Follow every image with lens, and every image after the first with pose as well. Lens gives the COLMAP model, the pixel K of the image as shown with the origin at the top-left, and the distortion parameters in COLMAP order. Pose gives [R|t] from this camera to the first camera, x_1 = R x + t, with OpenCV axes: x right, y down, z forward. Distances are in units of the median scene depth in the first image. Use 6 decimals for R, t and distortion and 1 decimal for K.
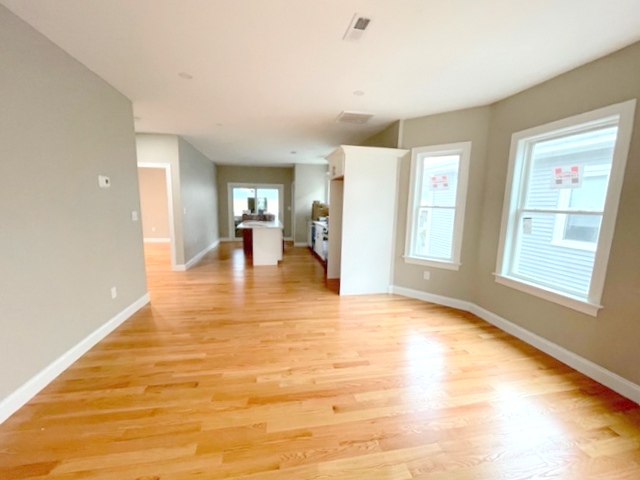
lens RADIAL K [[263.7, 0, 320.1], [0, 263.7, 242.2], [0, 0, 1]] dist [-0.002060, -0.000312]
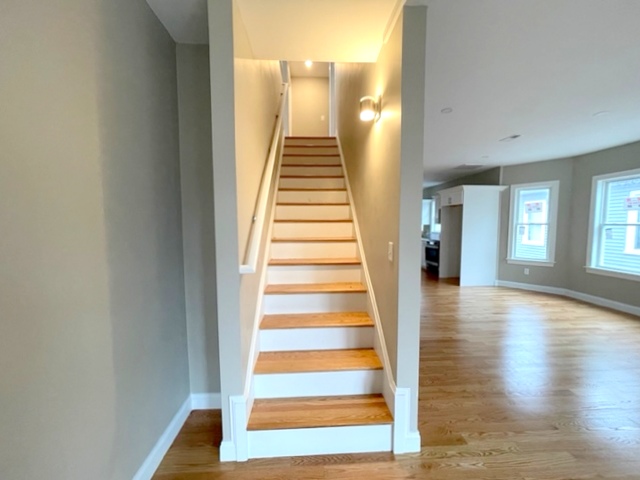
lens RADIAL K [[254.3, 0, 320.6], [0, 254.3, 243.6], [0, 0, 1]] dist [-0.001580, 0.000056]
pose [[0.989457, -0.014404, -0.144112, -0.518322], [0.004218, 0.997486, -0.070738, 0.069630], [0.144769, 0.069384, 0.987030, -0.550477]]
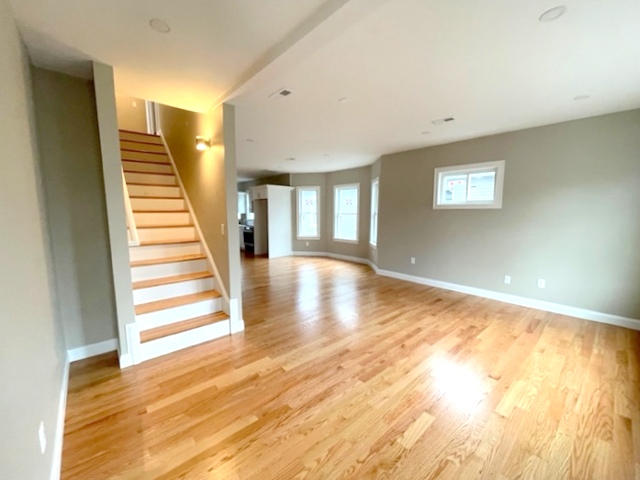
lens RADIAL K [[263.7, 0, 320.1], [0, 263.7, 242.2], [0, 0, 1]] dist [-0.002060, -0.000312]
pose [[0.863113, -0.079056, 0.498784, -0.618585], [0.091152, 0.995837, 0.000106, 0.122650], [-0.496716, 0.045374, 0.866726, -0.987819]]
